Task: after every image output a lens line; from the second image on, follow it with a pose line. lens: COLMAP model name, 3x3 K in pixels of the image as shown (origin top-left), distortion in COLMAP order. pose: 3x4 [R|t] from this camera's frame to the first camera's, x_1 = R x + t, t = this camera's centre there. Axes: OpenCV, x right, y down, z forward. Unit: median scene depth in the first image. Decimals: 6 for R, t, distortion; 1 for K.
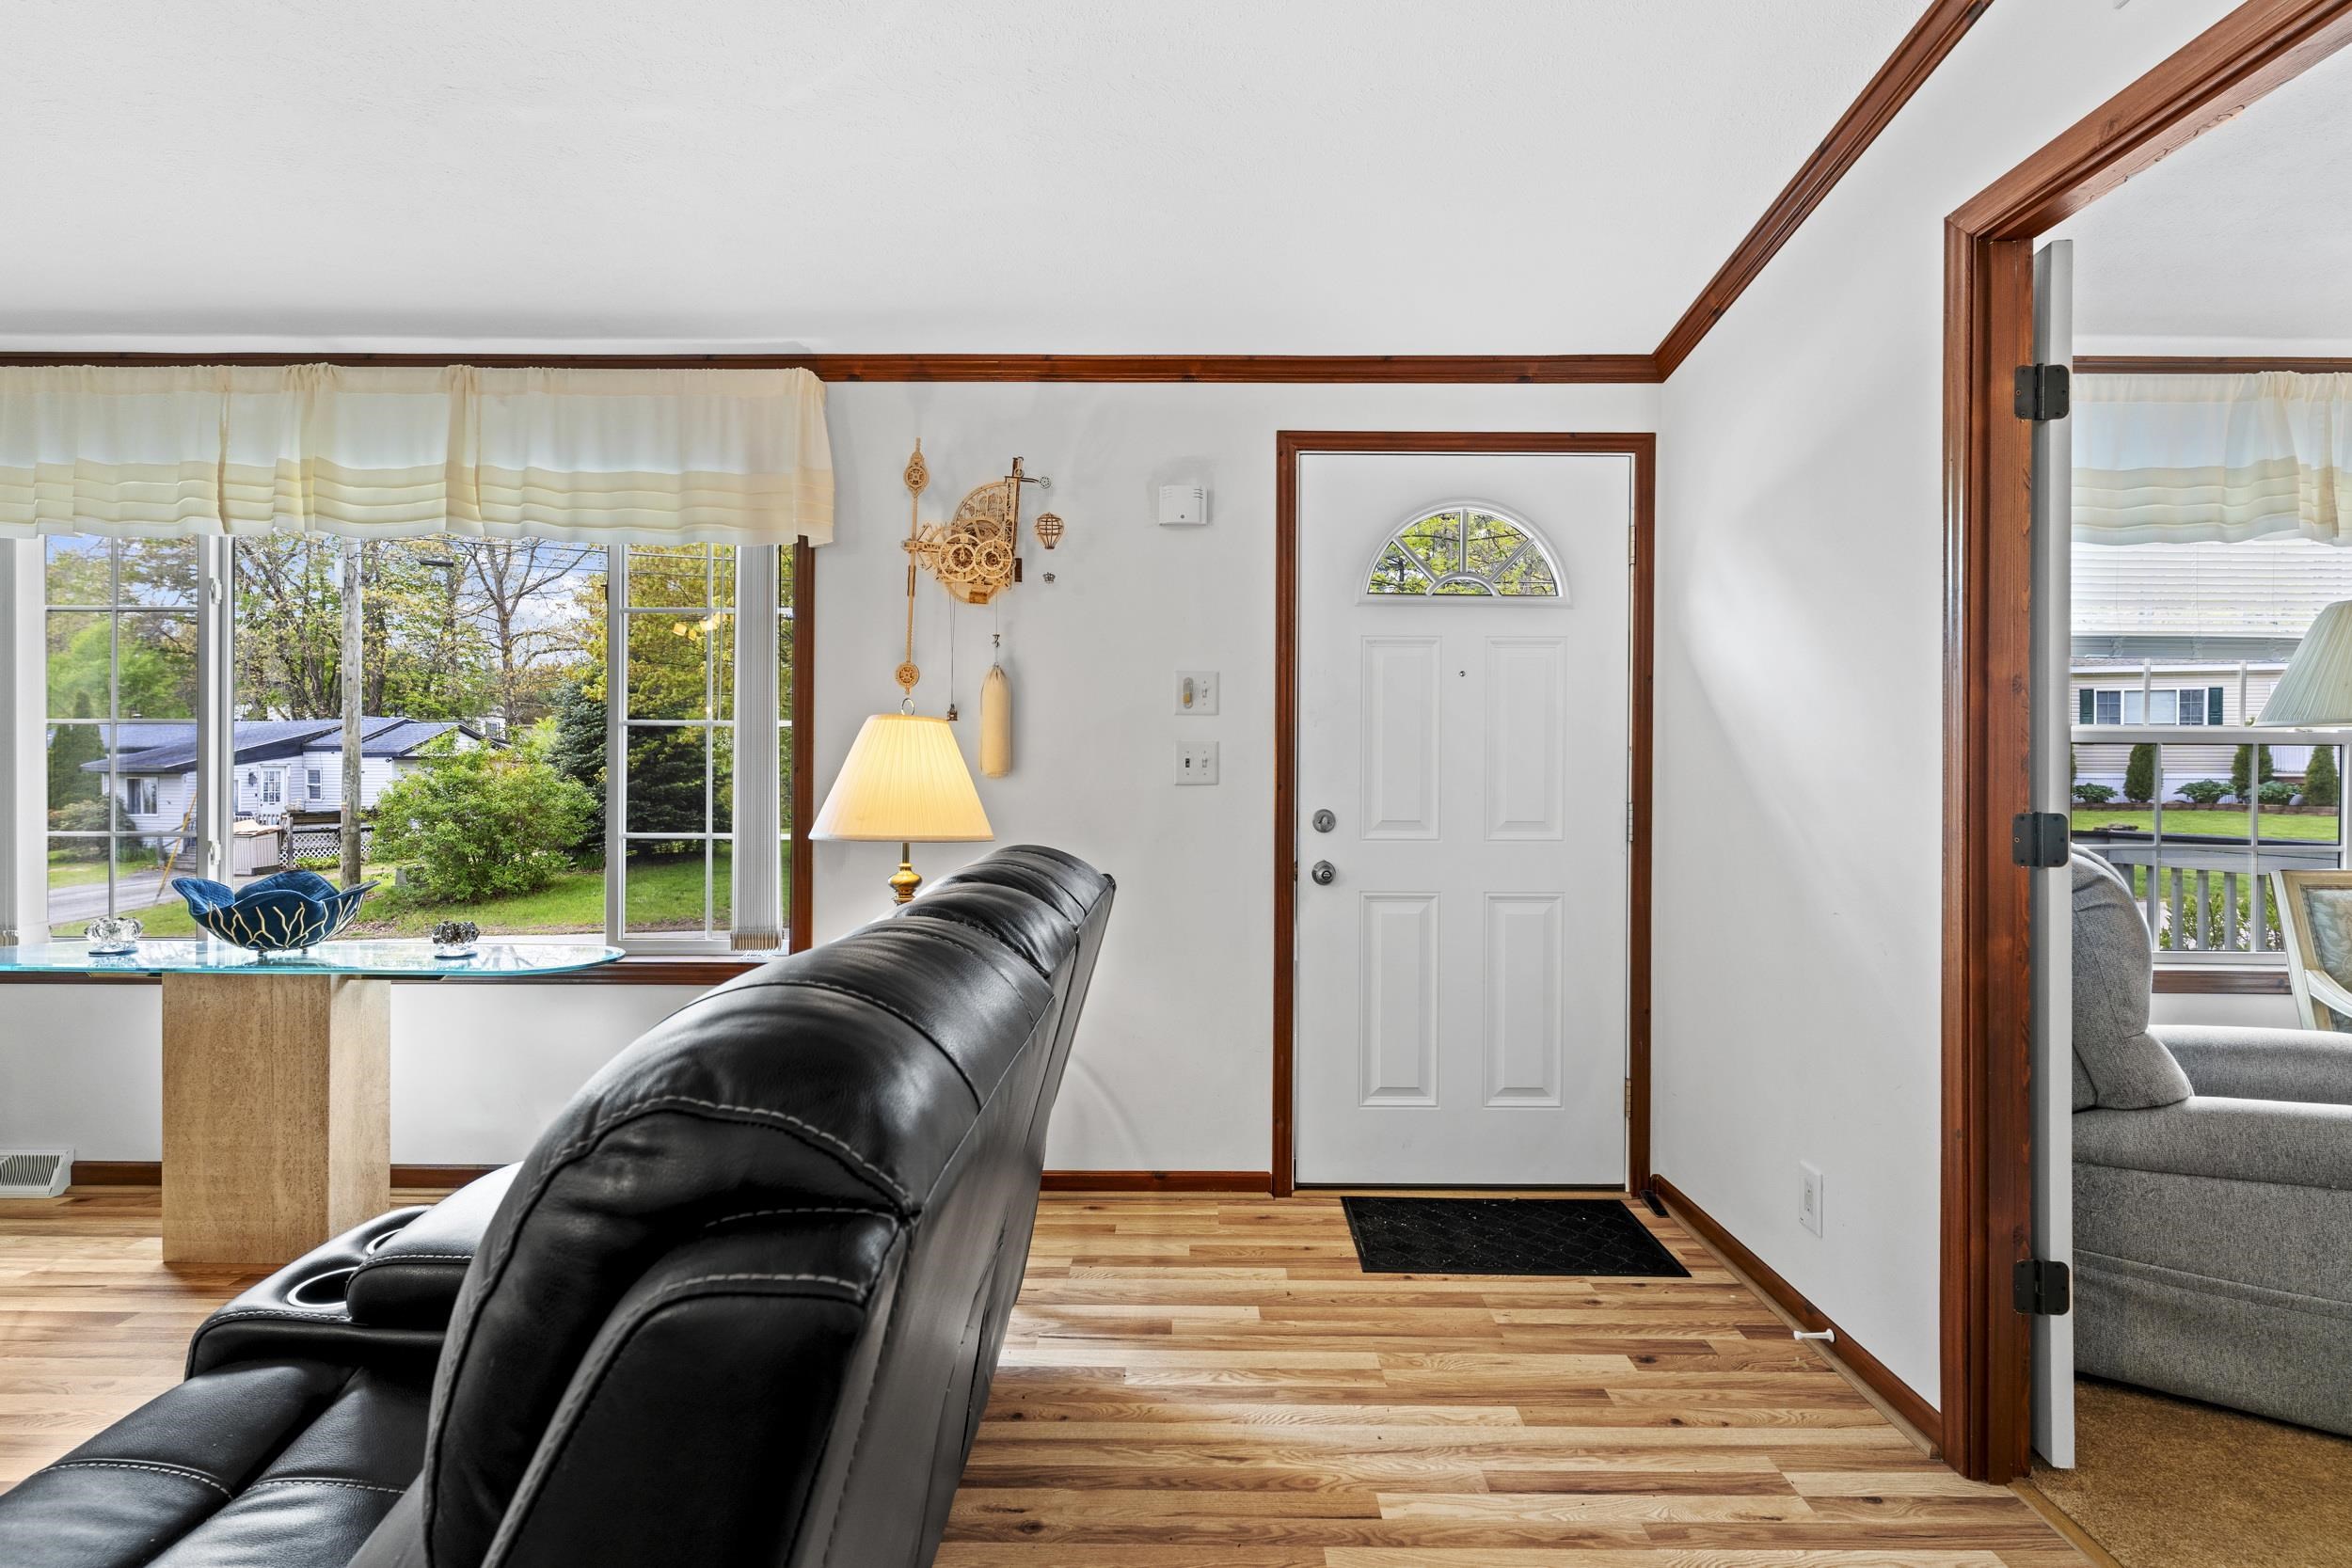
lens RADIAL K [[1123.8, 0, 1188.5], [0, 1123.8, 777.7], [0, 0, 1]] dist [0.002335, -0.000466]
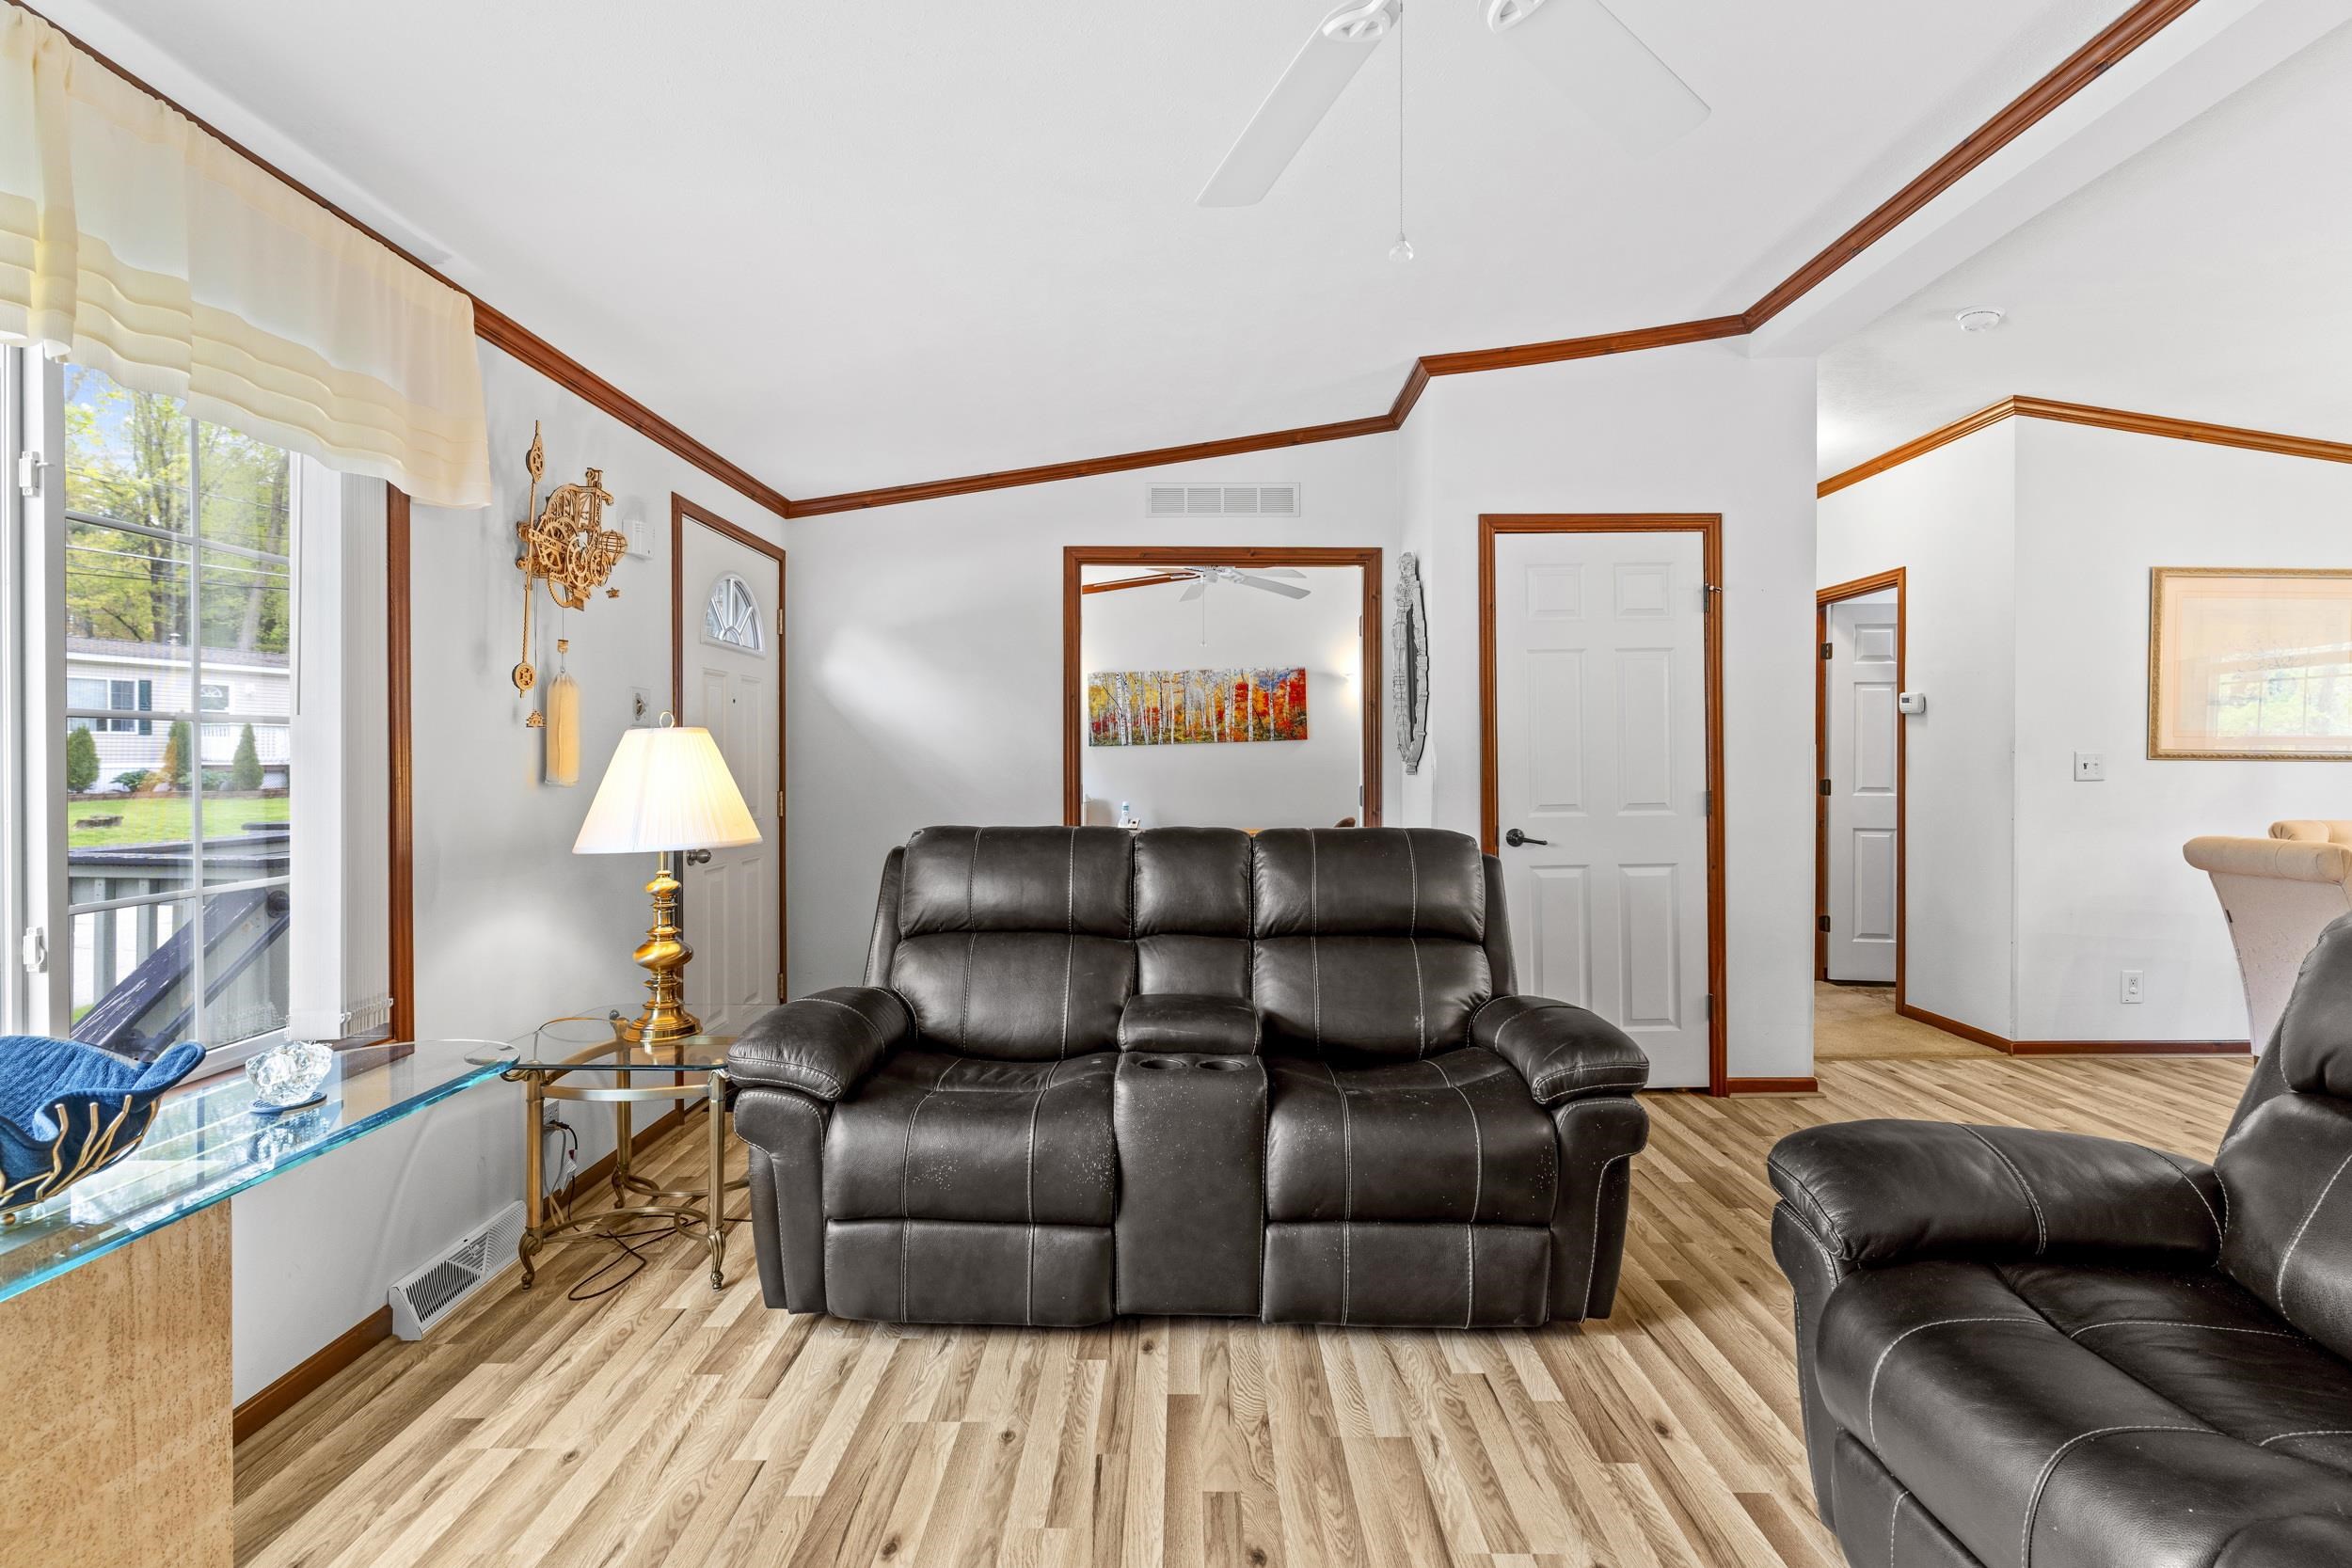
lens RADIAL K [[1123.8, 0, 1184.8], [0, 1123.8, 771.0], [0, 0, 1]] dist [0.002335, -0.000466]
pose [[-0.007106, -0.016532, 0.999838, -1.175143], [0.011291, 0.999798, 0.016611, -0.024971], [-0.999911, 0.011407, -0.006918, 0.482470]]
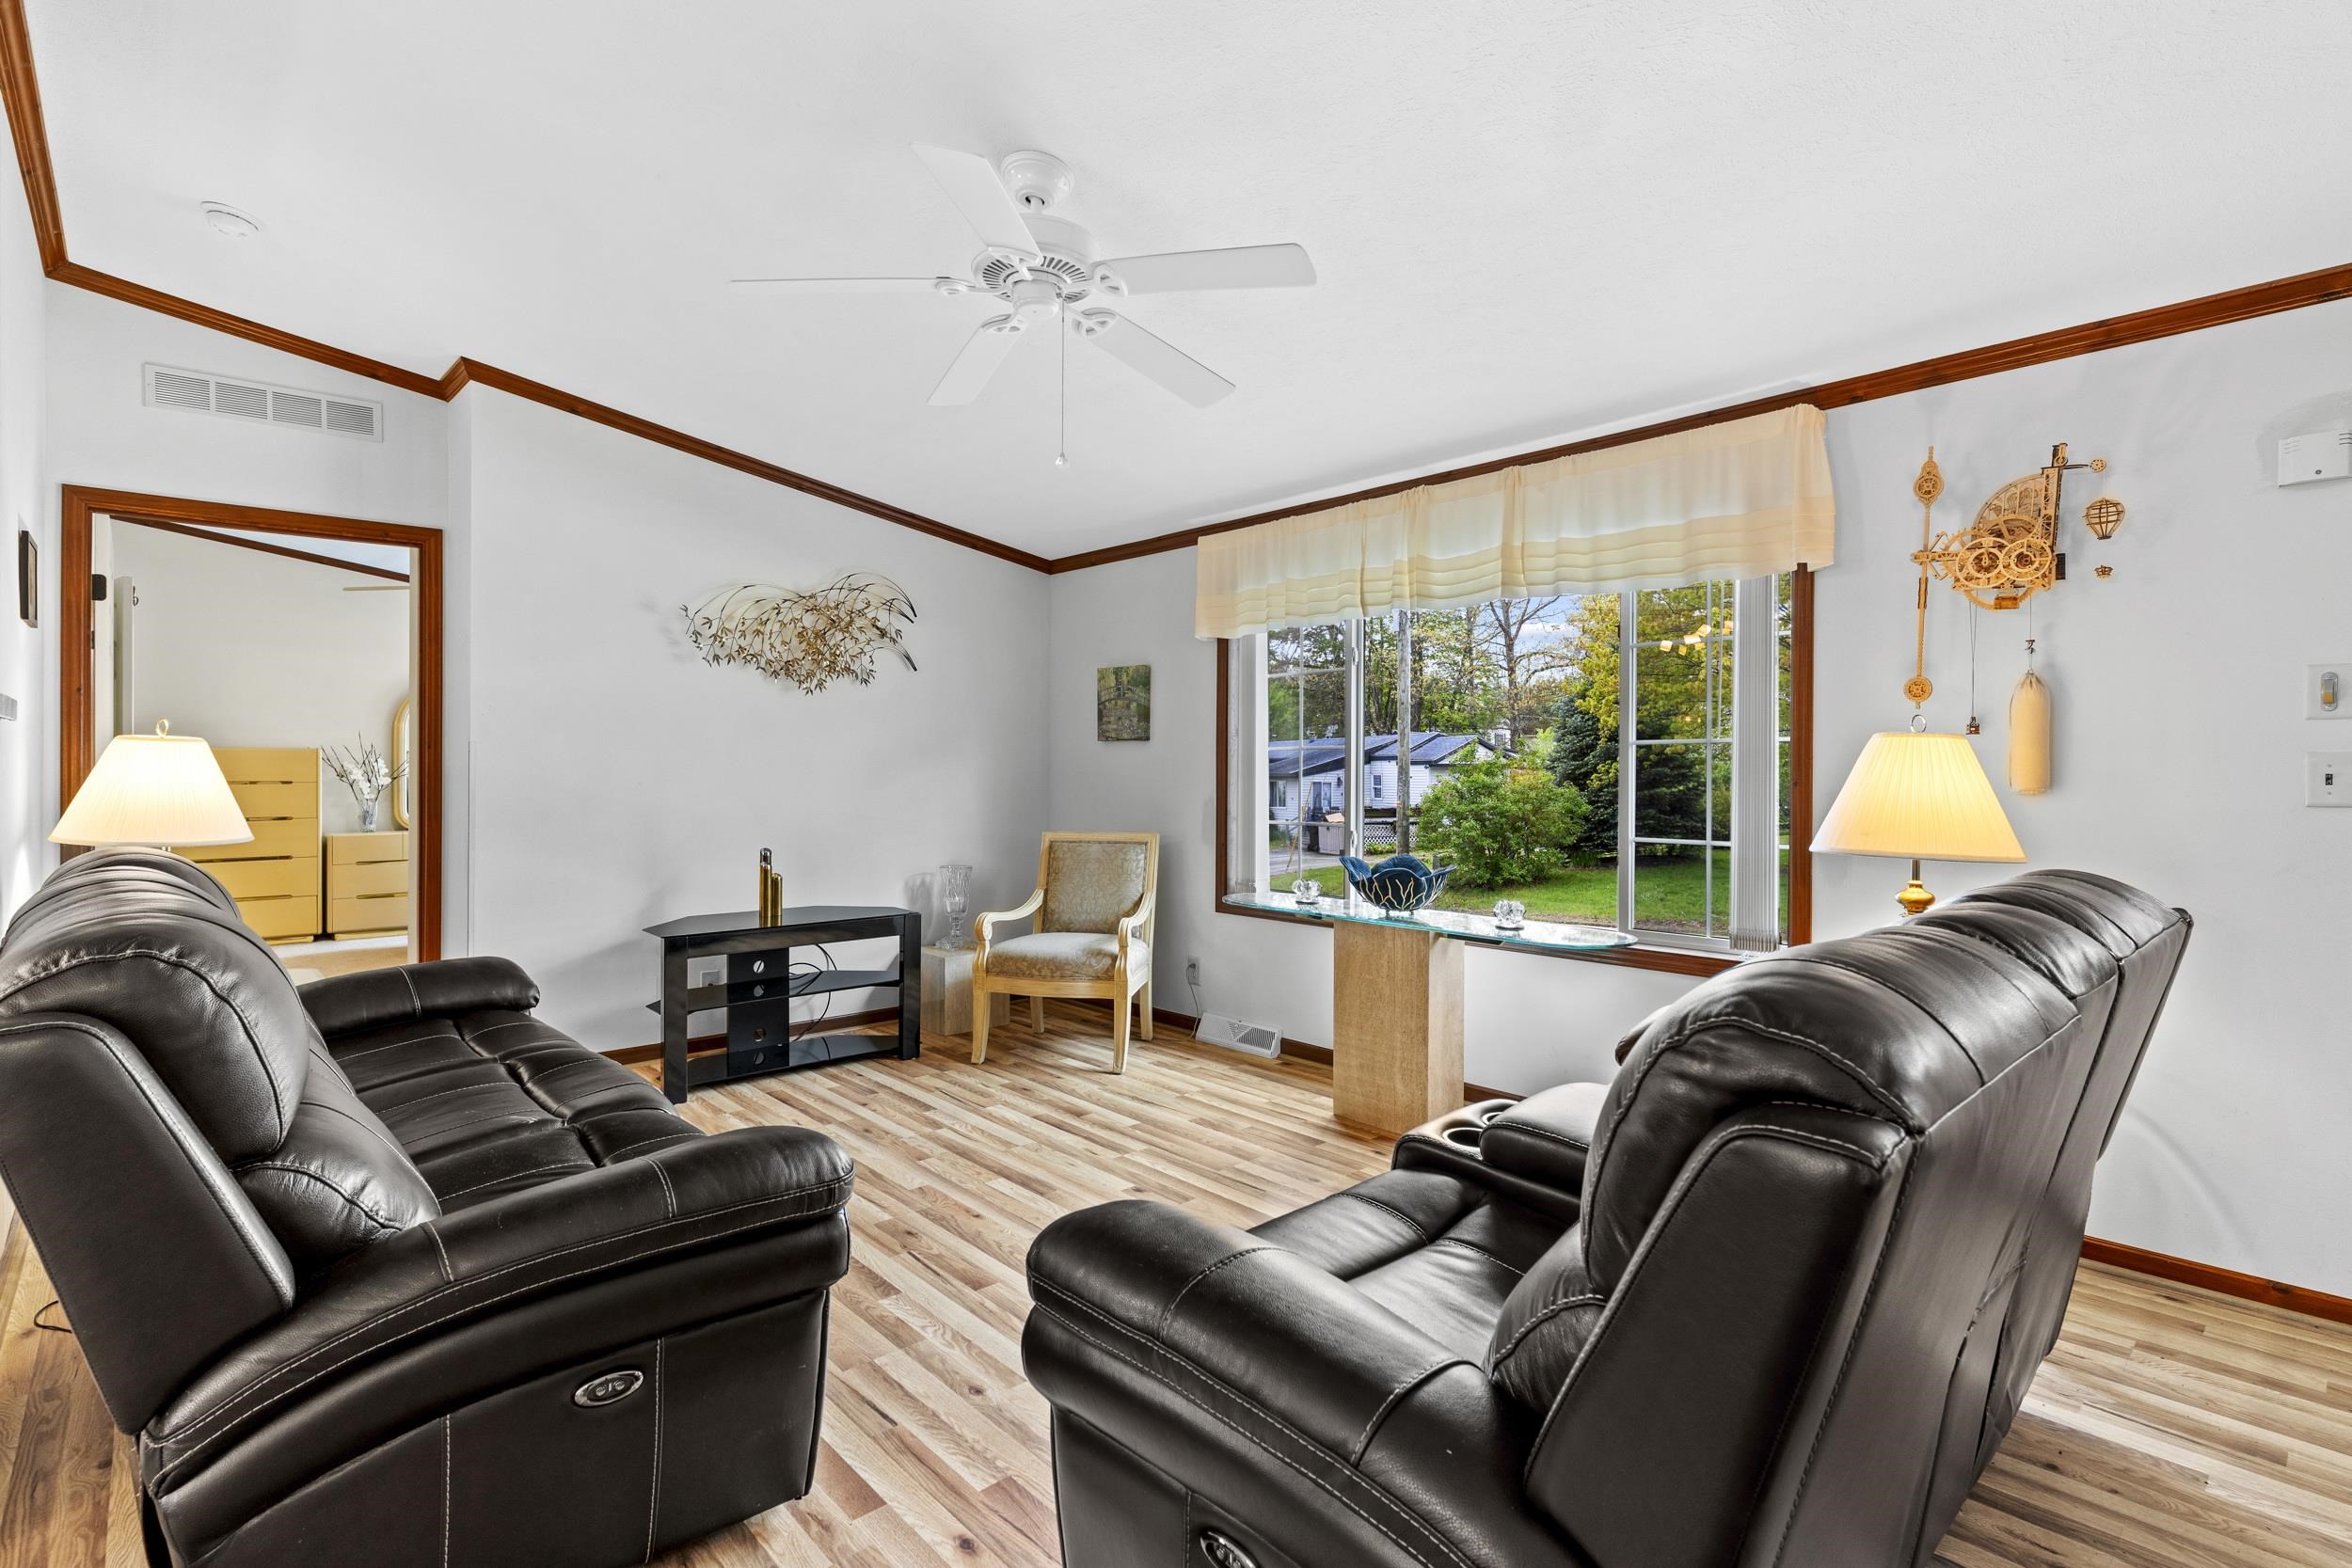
lens RADIAL K [[1123.8, 0, 1172.3], [0, 1123.8, 768.0], [0, 0, 1]] dist [0.002335, -0.000466]
pose [[0.673543, -0.002810, -0.739143, 0.037675], [-0.006017, 0.999939, -0.009285, -0.009524], [0.739123, 0.010701, 0.673485, -0.143646]]
